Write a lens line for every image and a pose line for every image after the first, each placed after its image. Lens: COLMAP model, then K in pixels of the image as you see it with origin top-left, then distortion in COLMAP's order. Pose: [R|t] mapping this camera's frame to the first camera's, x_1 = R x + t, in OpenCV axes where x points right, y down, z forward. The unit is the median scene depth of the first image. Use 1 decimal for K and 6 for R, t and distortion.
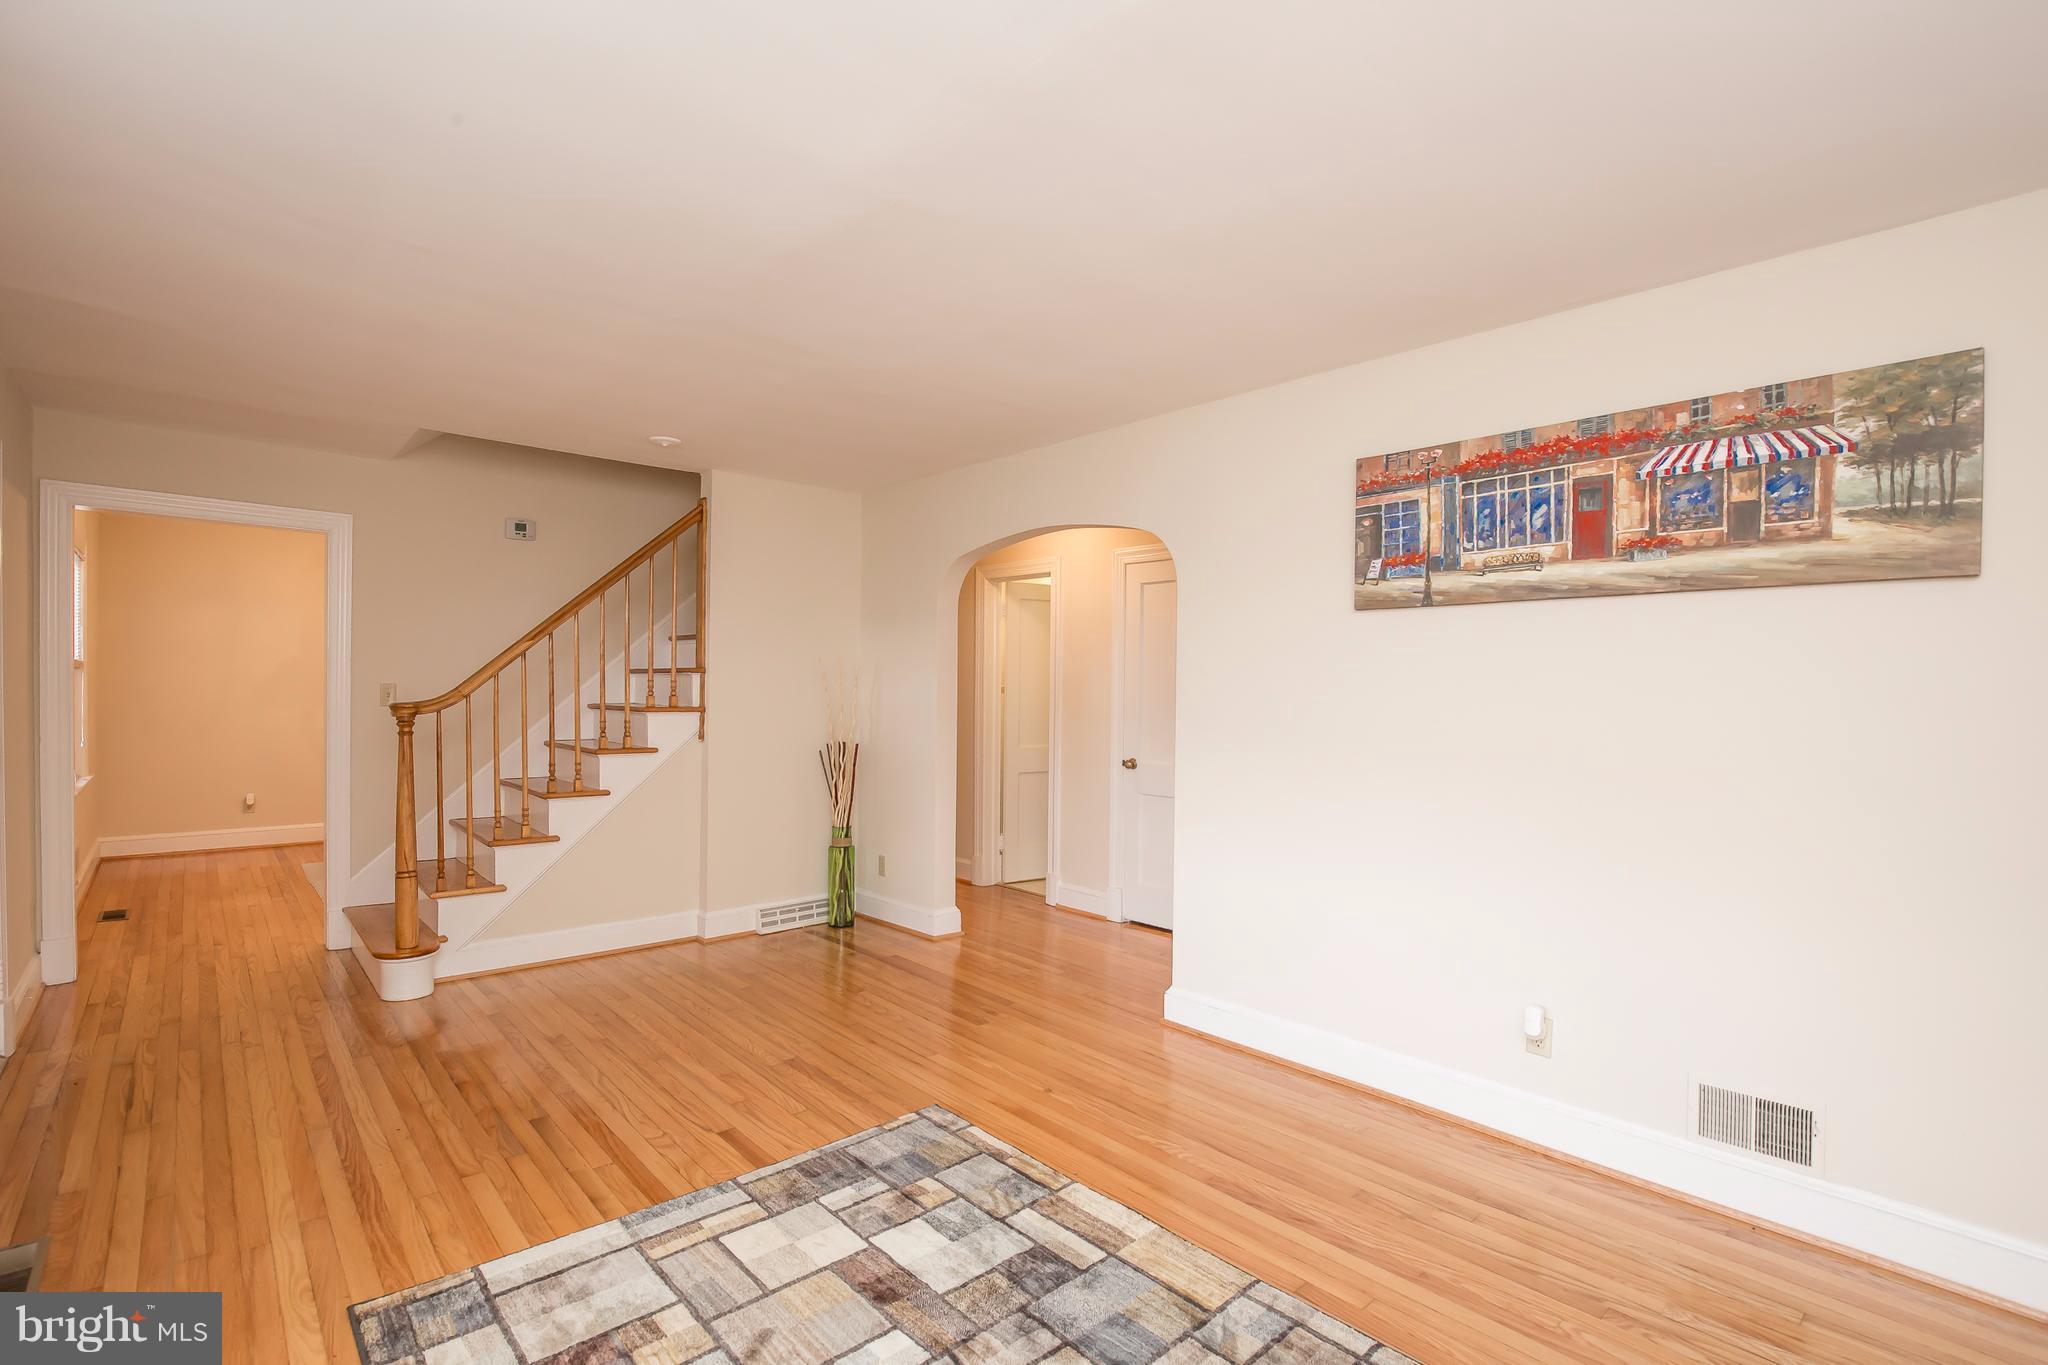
lens RADIAL K [[946.9, 0, 1024.0], [0, 946.9, 682.5], [0, 0, 1]] dist [-0.039259, 0.012362]
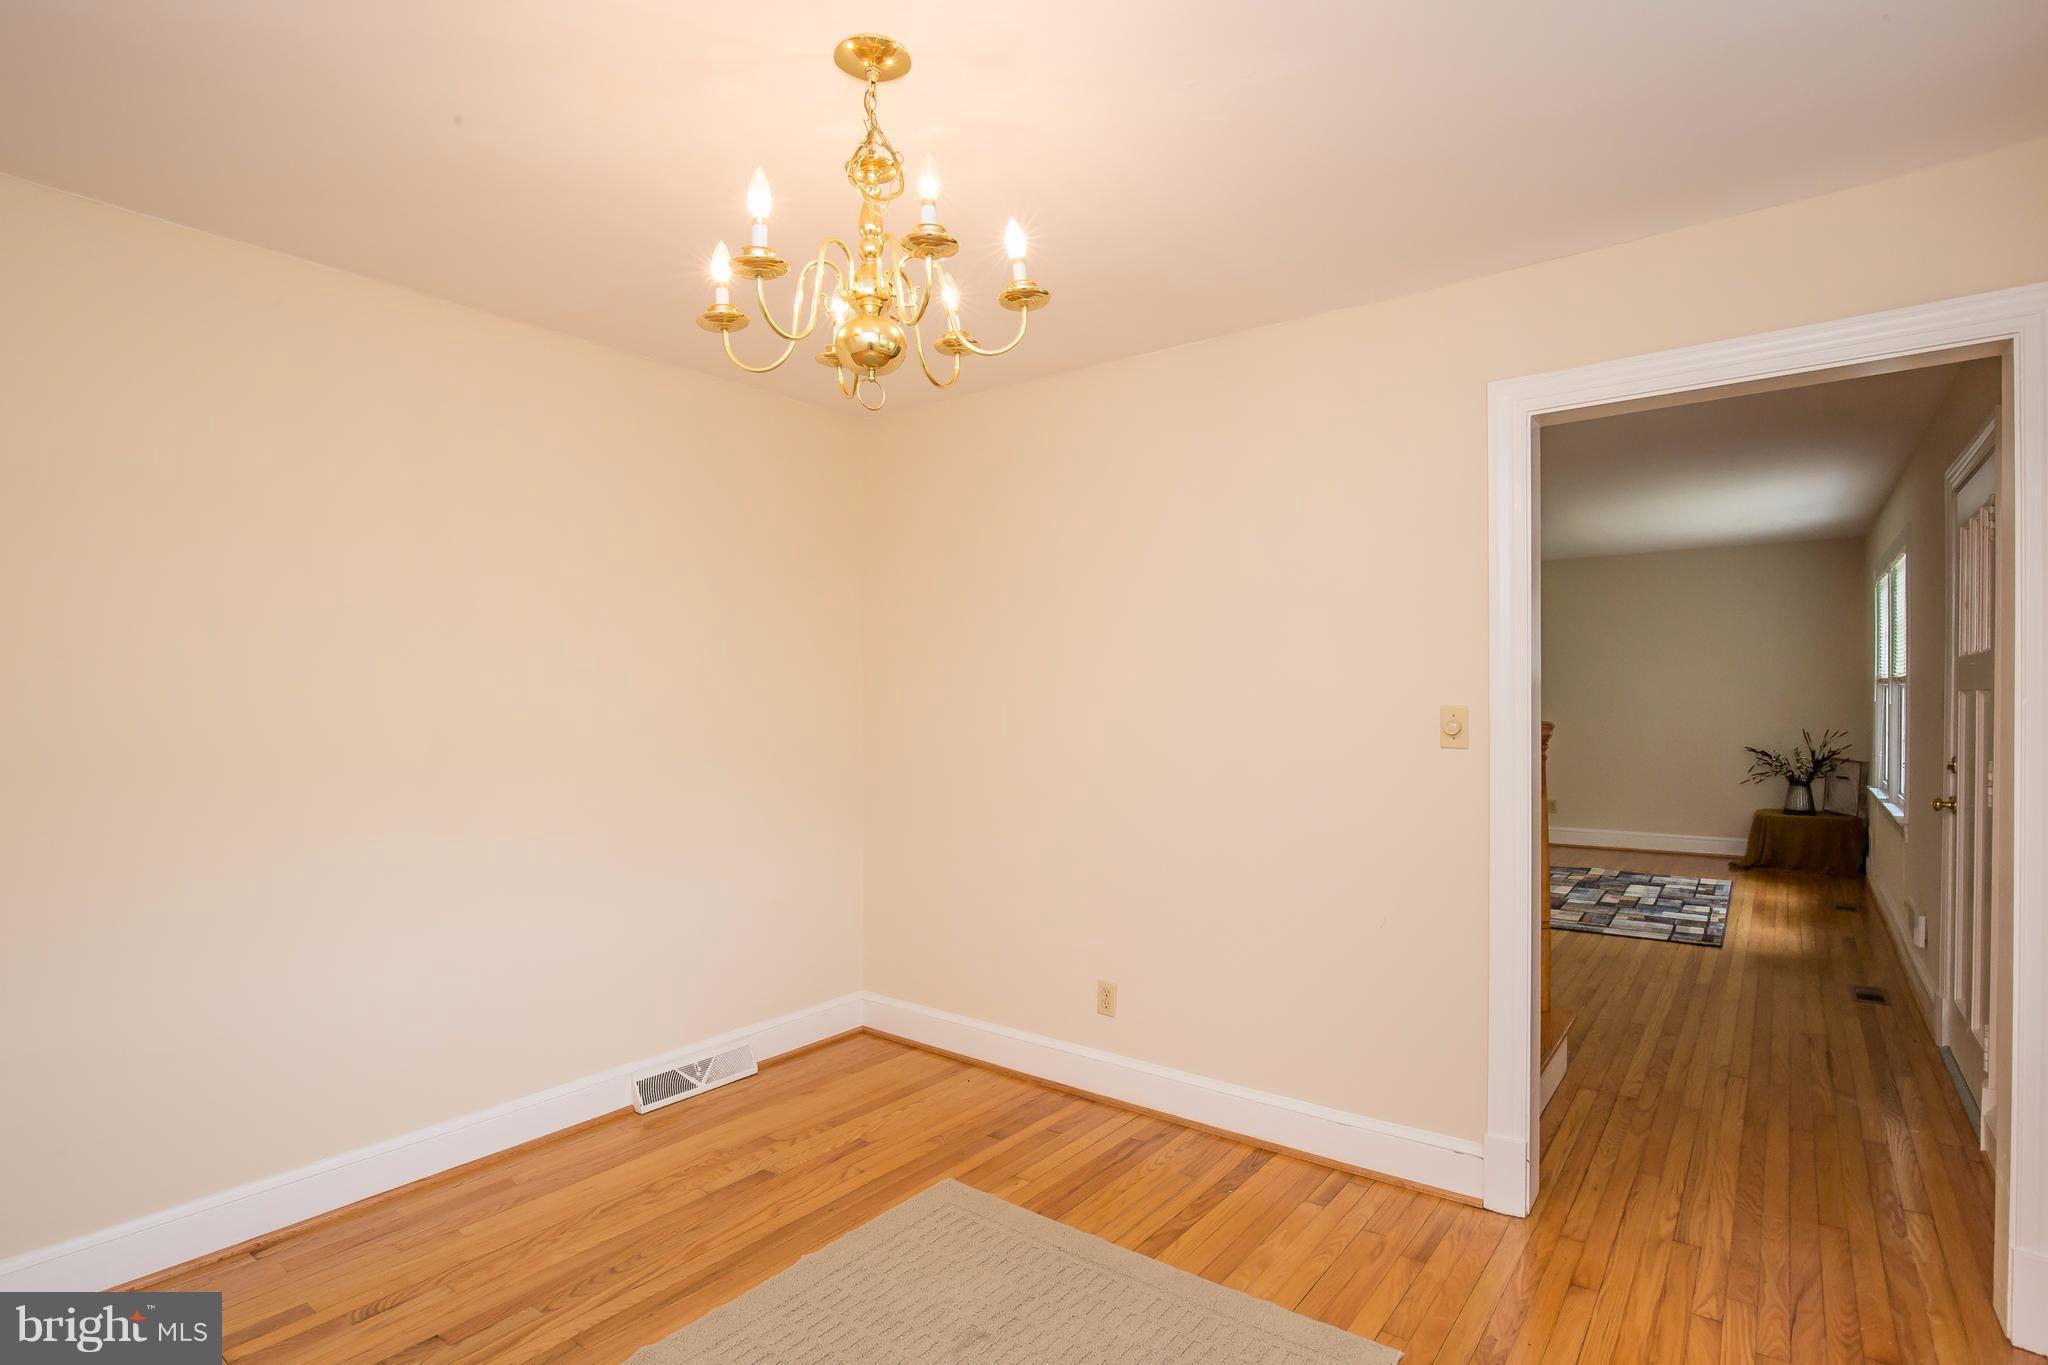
lens RADIAL K [[964.1, 0, 1026.8], [0, 964.1, 688.0], [0, 0, 1]] dist [-0.040066, 0.011458]
pose [[-0.160767, -0.005557, 0.986977, -1.917500], [0.004398, 0.999970, 0.006347, -0.025378], [-0.986983, 0.005361, -0.160738, 2.122282]]
